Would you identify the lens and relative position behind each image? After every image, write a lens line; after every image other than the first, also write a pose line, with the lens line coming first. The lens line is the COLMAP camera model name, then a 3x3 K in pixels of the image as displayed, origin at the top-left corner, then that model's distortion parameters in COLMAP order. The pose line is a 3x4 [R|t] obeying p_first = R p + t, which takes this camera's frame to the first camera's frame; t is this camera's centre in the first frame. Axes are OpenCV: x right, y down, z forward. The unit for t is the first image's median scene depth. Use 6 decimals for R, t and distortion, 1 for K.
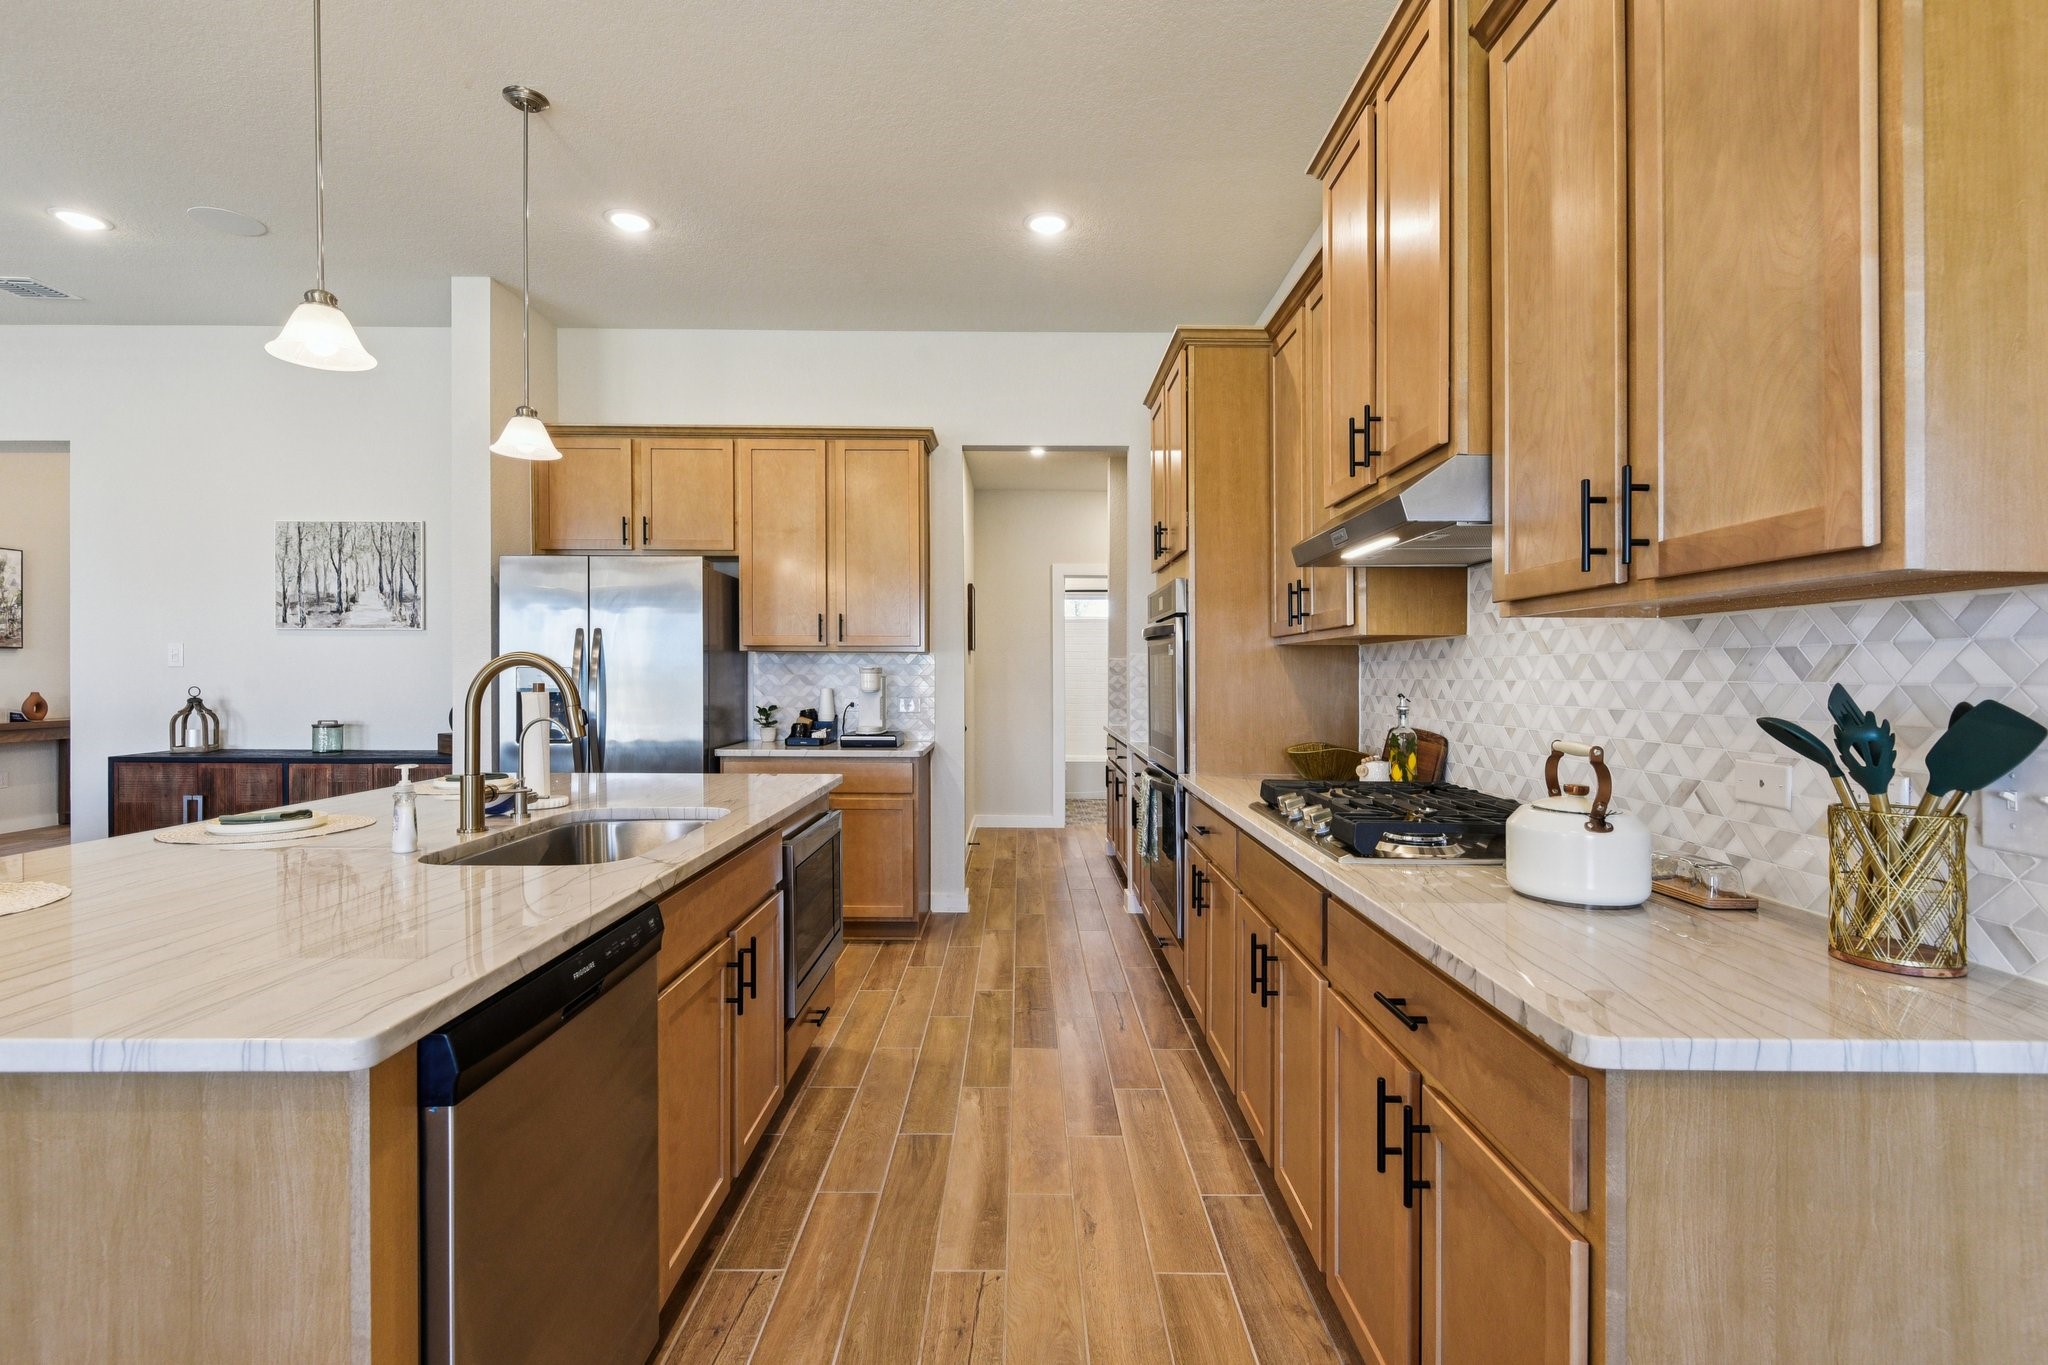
lens RADIAL K [[962.2, 0, 1031.7], [0, 962.2, 672.0], [0, 0, 1]] dist [-0.000033, -0.000803]
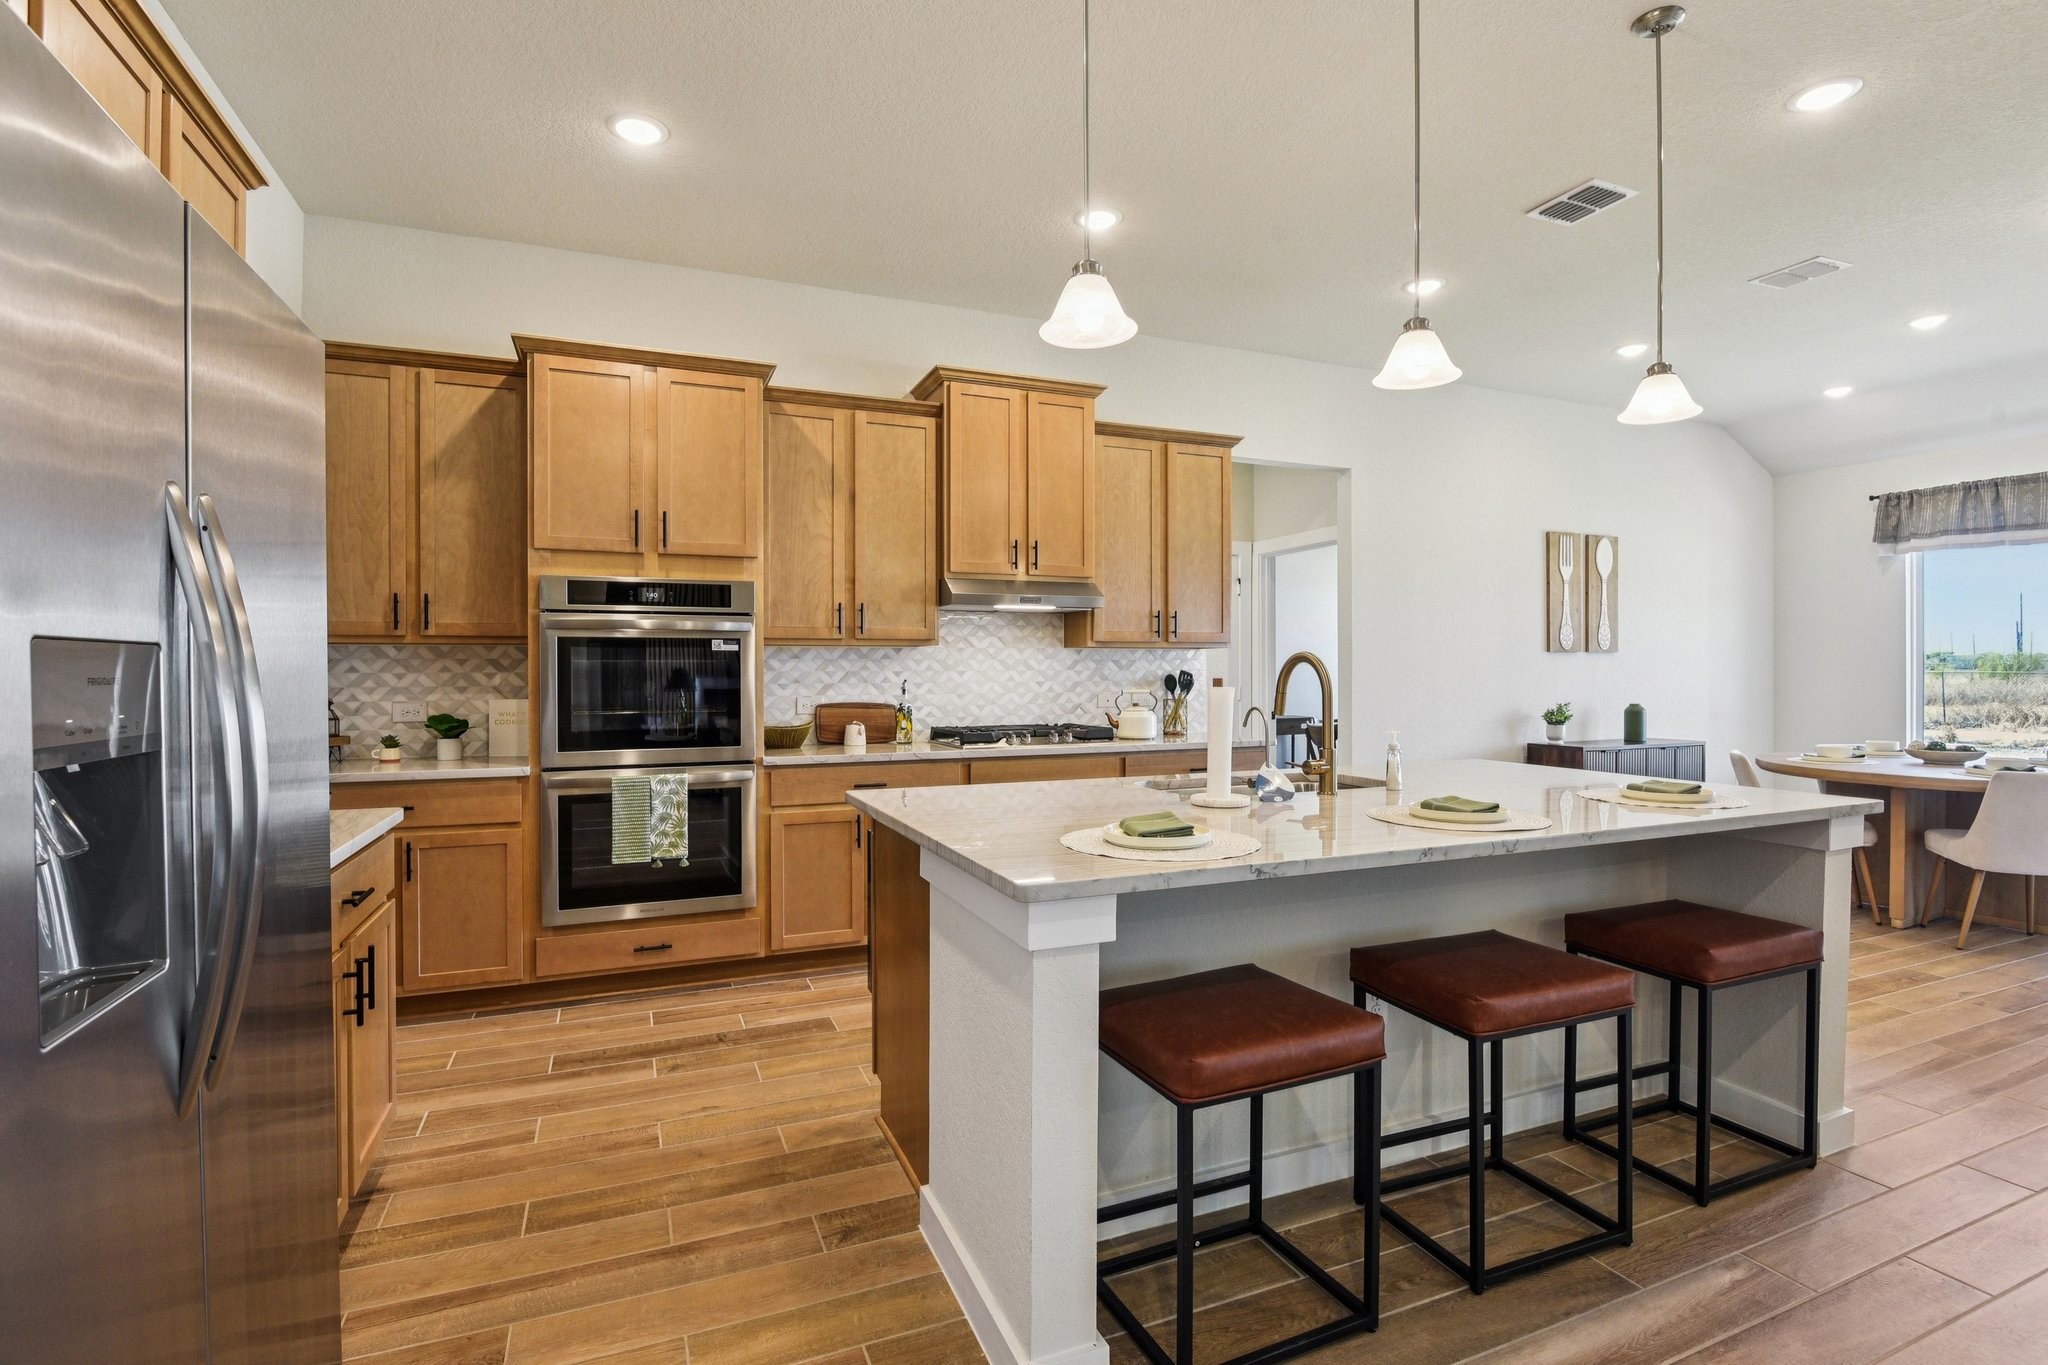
lens RADIAL K [[956.0, 0, 1019.0], [0, 956.0, 671.7], [0, 0, 1]] dist [-0.009983, -0.004919]
pose [[-0.379180, -0.005271, 0.925308, -0.701527], [-0.002286, 0.999986, 0.004759, 0.000086], [-0.925320, -0.000311, -0.379186, 0.817103]]
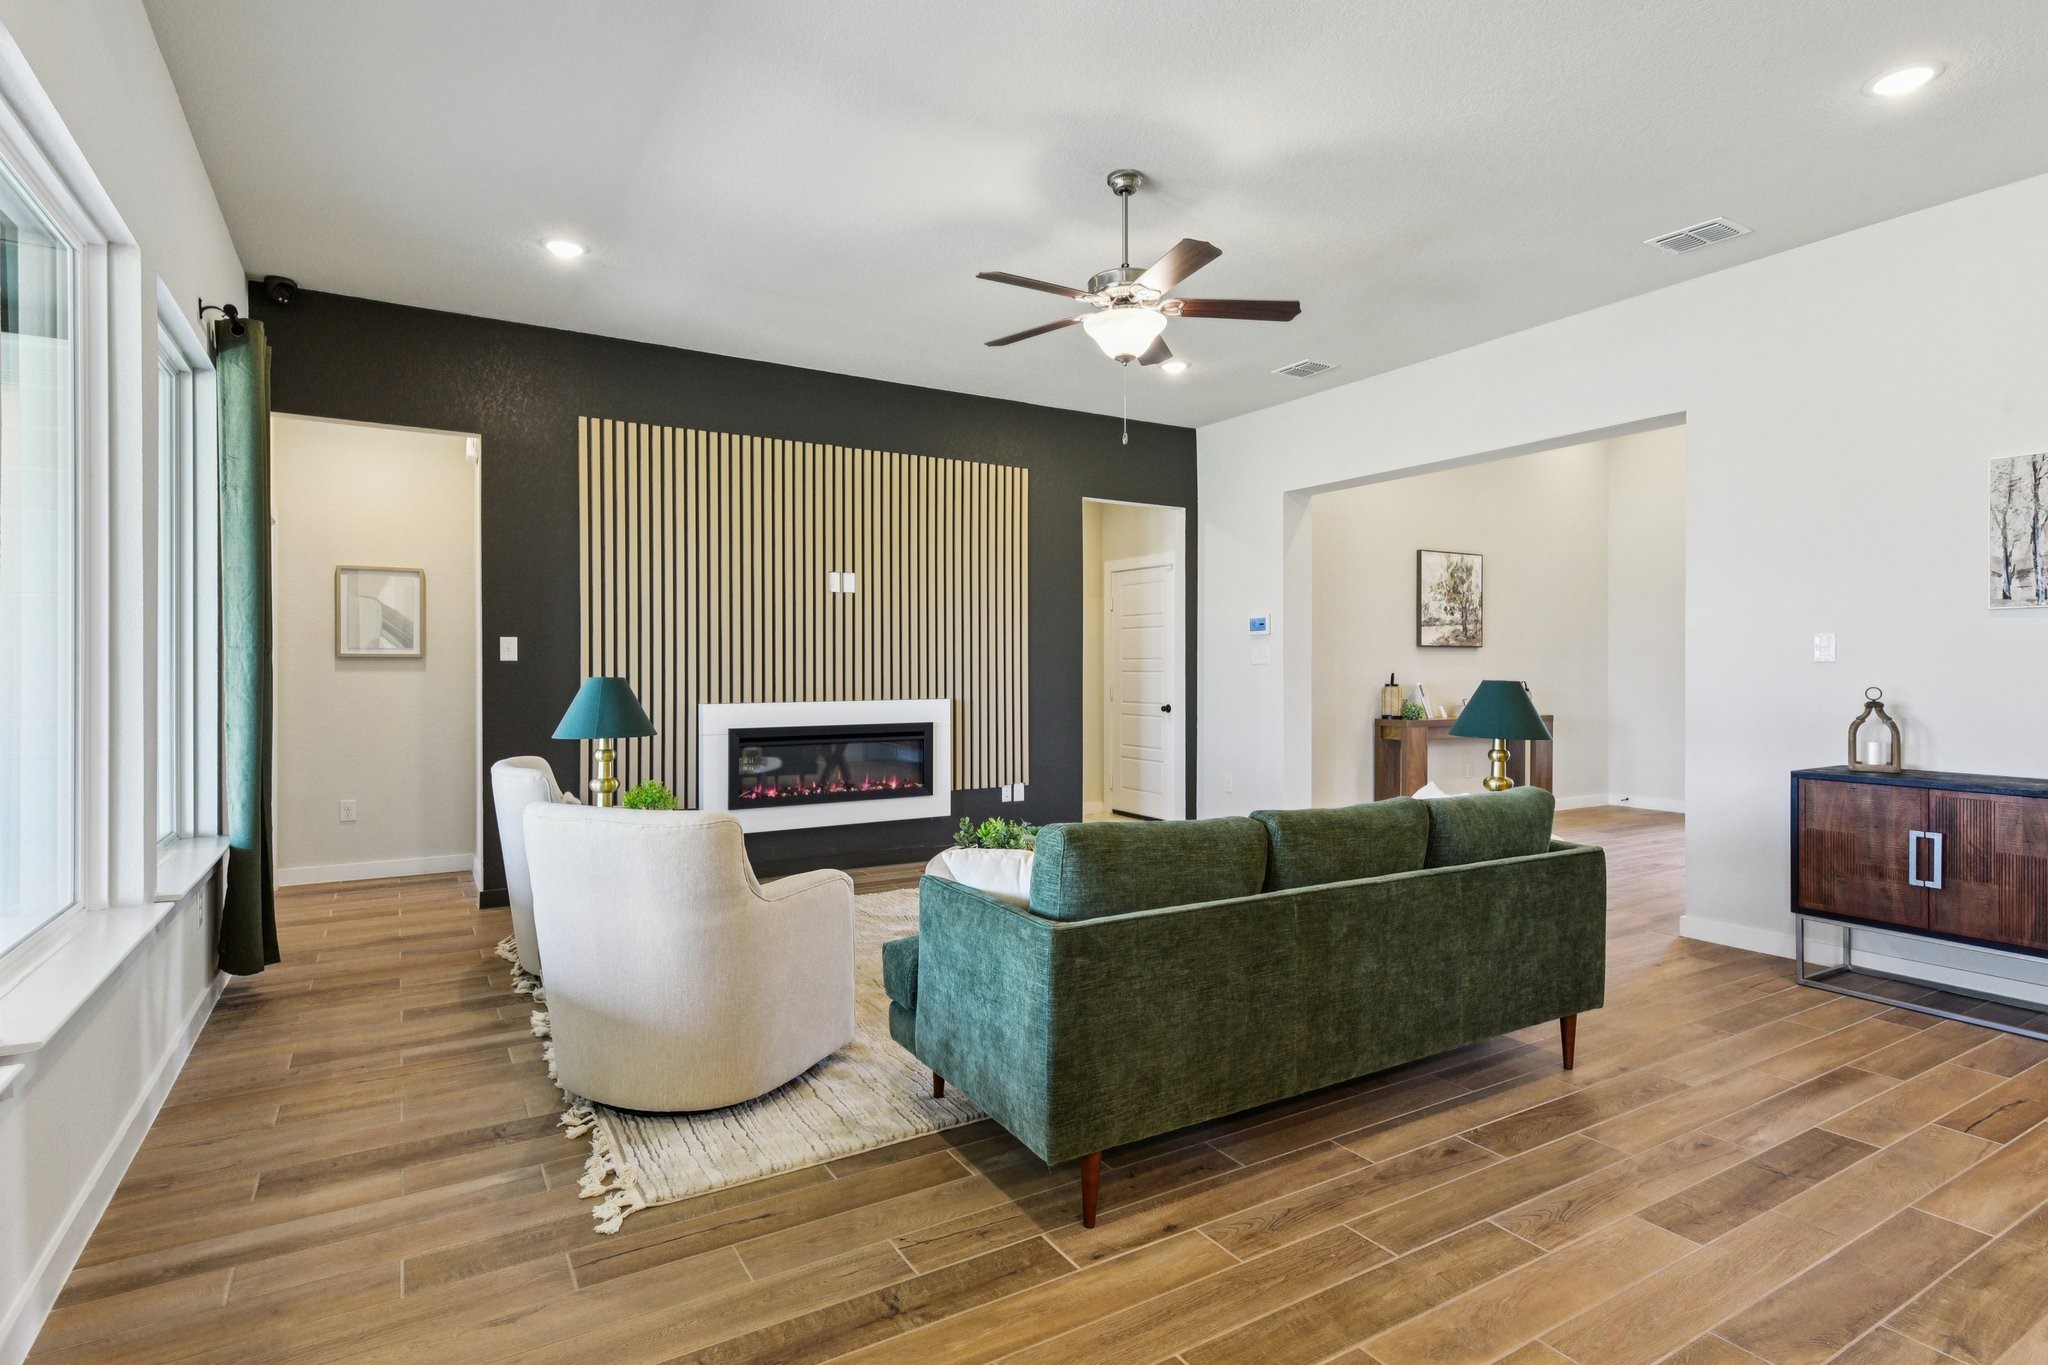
lens RADIAL K [[1029.2, 0, 1029.4], [0, 1029.2, 675.8], [0, 0, 1]] dist [0.027675, -0.010949]
pose [[0.512171, 0.002351, -0.858880, -0.507777], [0.003326, 0.999983, 0.004720, -0.000614], [0.858877, -0.005274, 0.512155, -0.024552]]
